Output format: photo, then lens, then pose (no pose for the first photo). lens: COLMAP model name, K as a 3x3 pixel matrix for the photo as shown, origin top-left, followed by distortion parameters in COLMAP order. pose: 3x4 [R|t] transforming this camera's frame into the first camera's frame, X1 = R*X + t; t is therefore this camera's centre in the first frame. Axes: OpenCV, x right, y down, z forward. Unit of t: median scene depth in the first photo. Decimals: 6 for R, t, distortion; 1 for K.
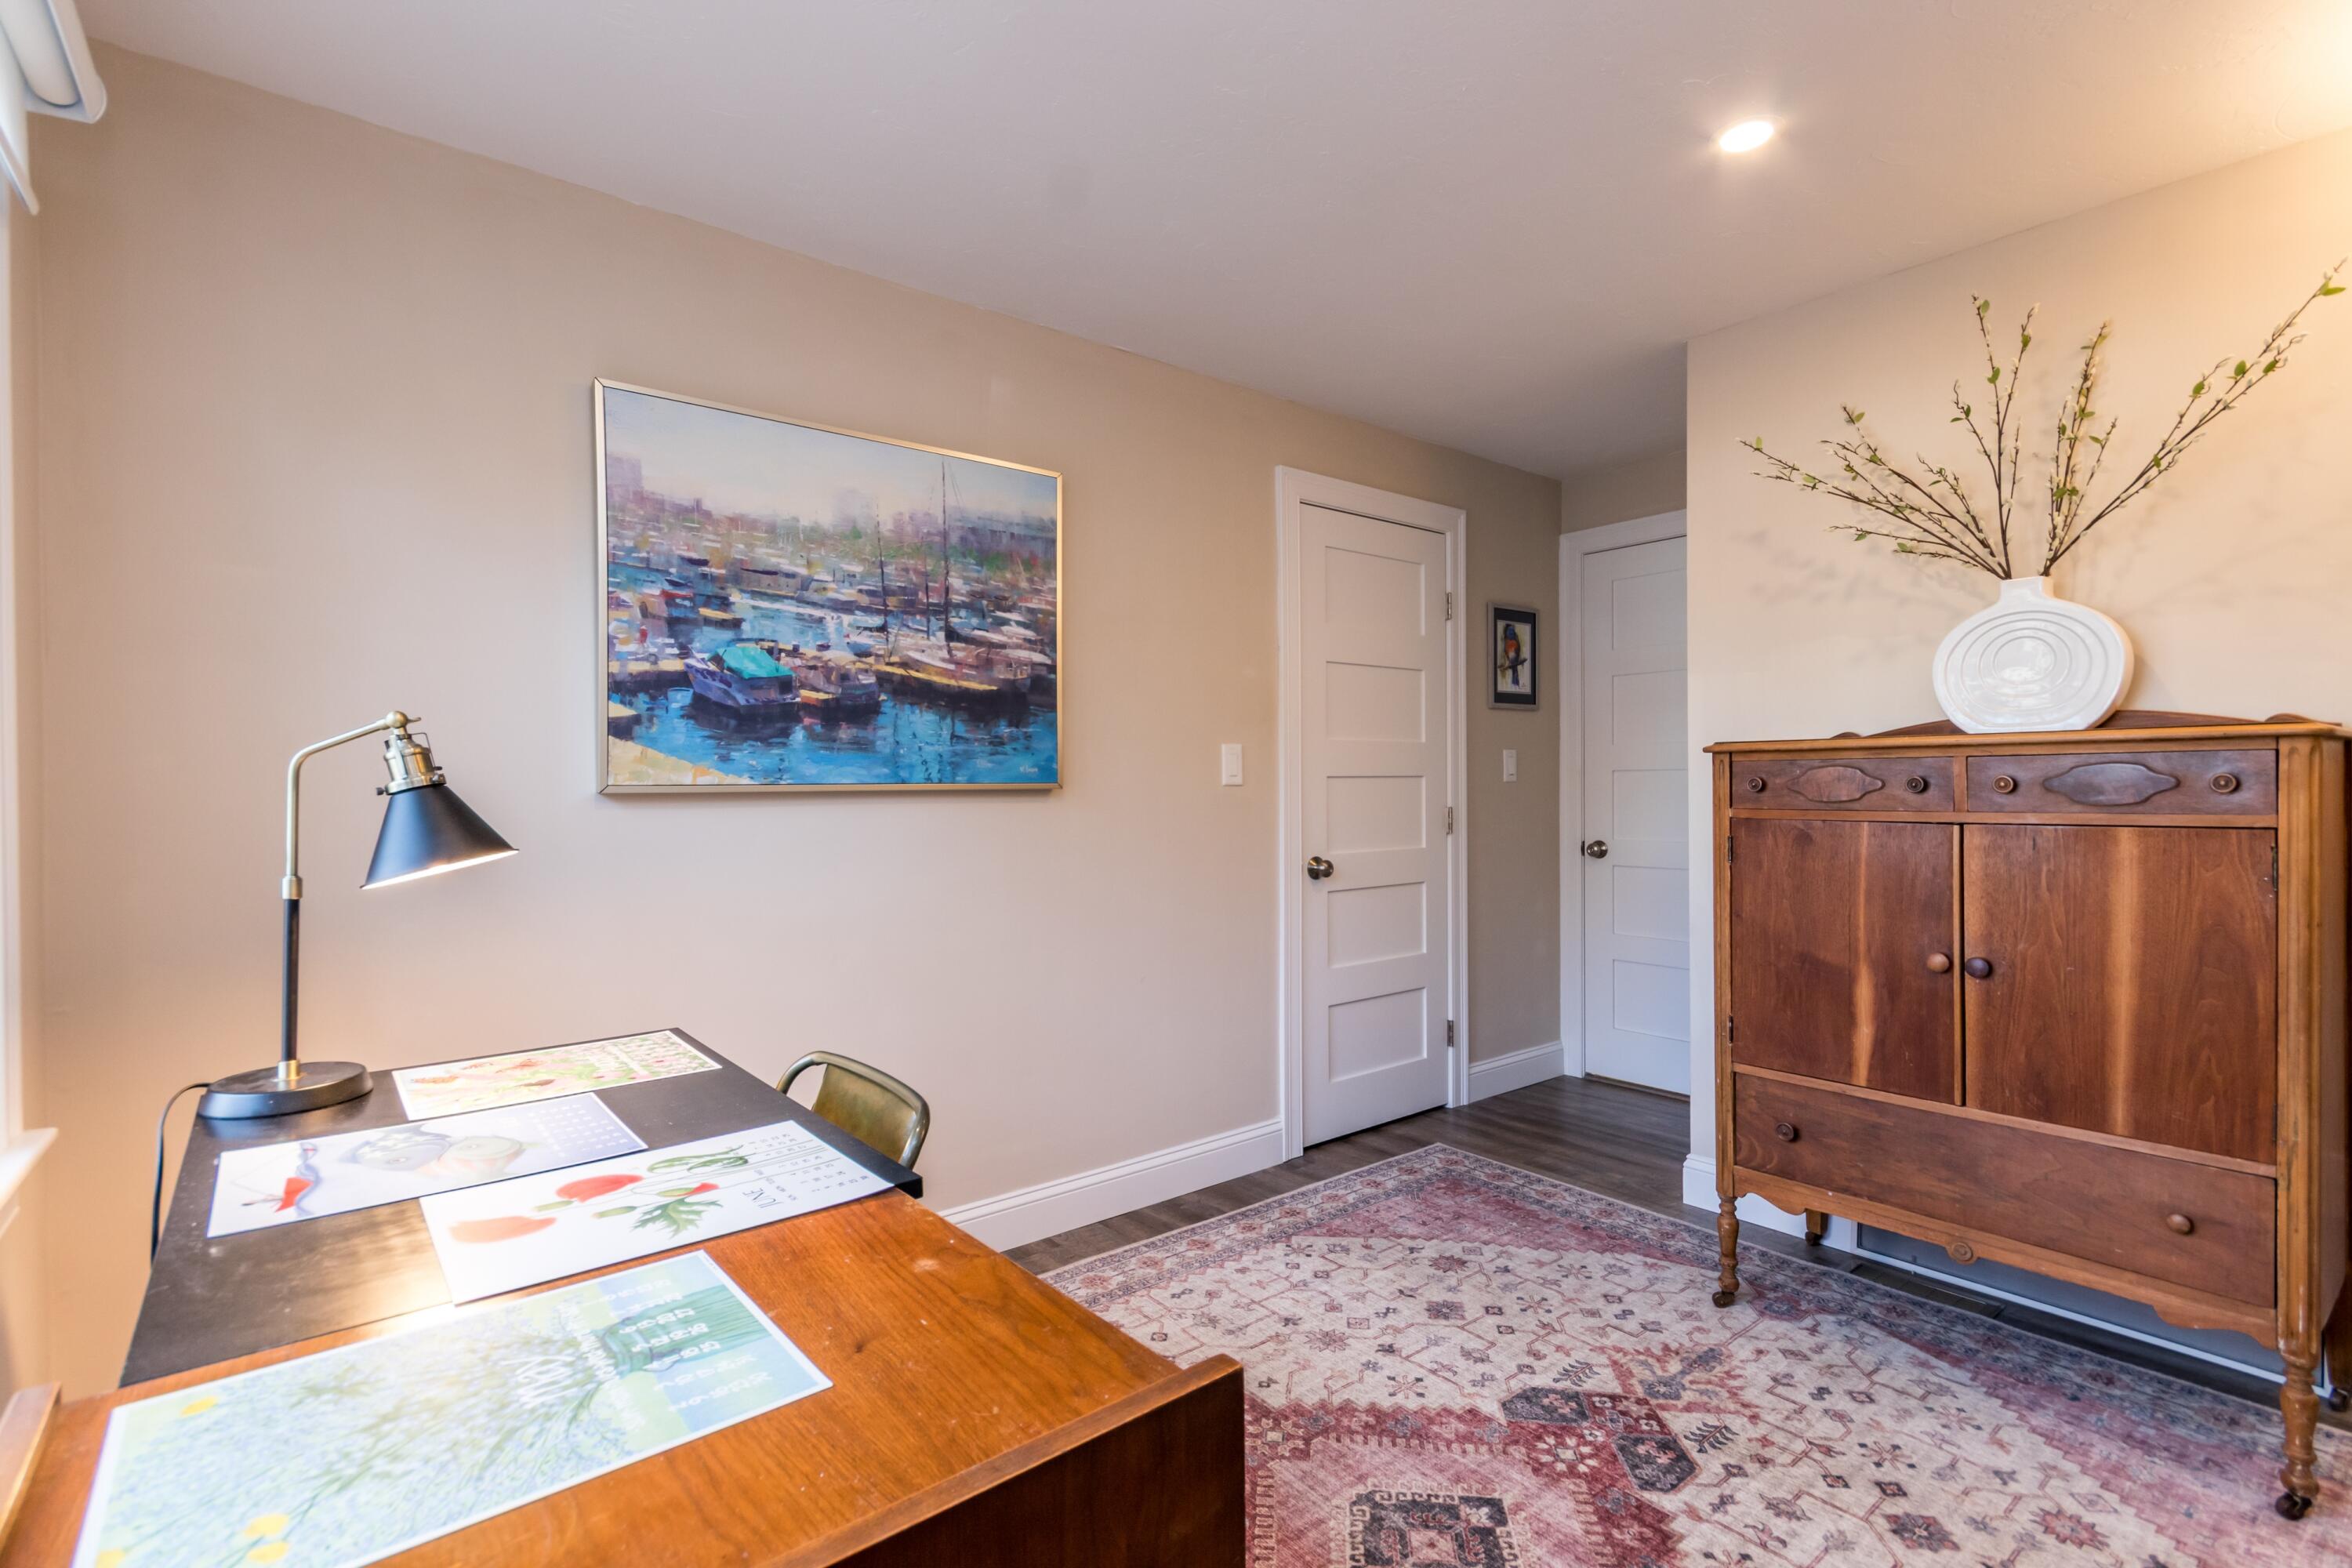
lens RADIAL K [[1079.5, 0, 1183.0], [0, 1079.5, 795.0], [0, 0, 1]] dist [0.001612, 0.000464]
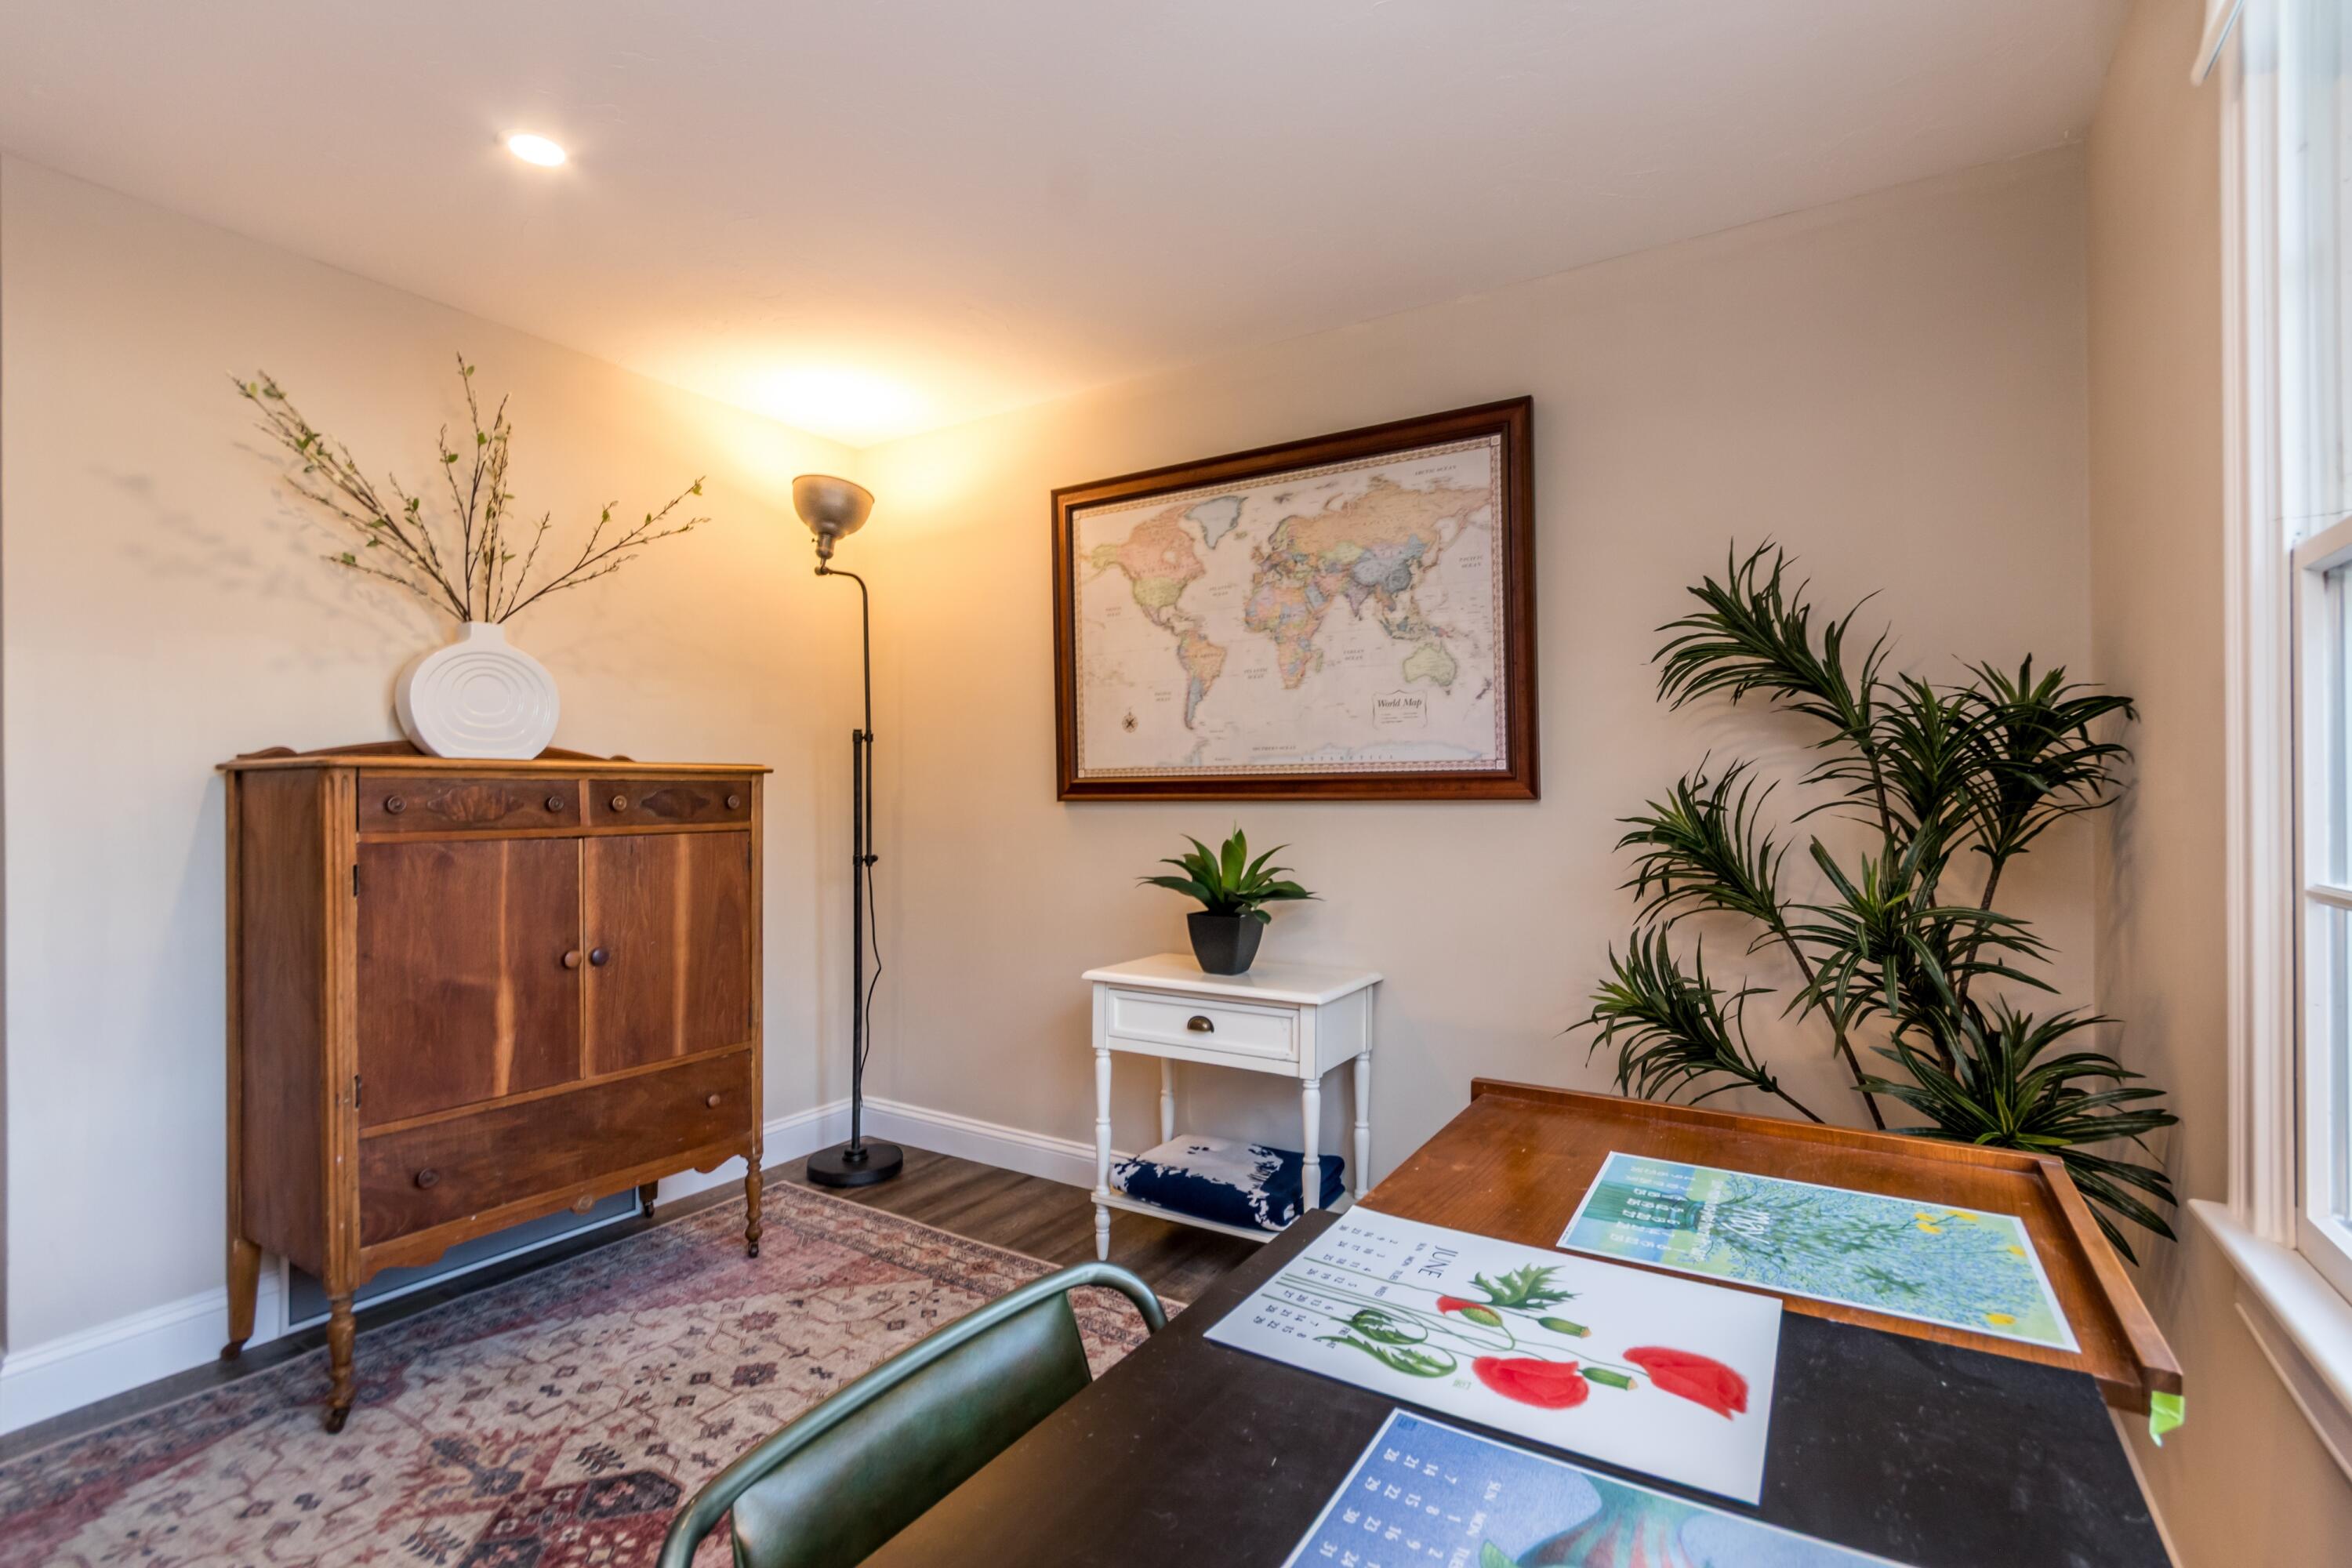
lens RADIAL K [[1079.5, 0, 1183.0], [0, 1079.5, 795.0], [0, 0, 1]] dist [0.001612, 0.000464]
pose [[-0.325710, 0.008399, 0.945433, -0.618312], [0.016638, 0.999857, -0.003150, -0.004510], [-0.945323, 0.014704, -0.325803, 0.788929]]
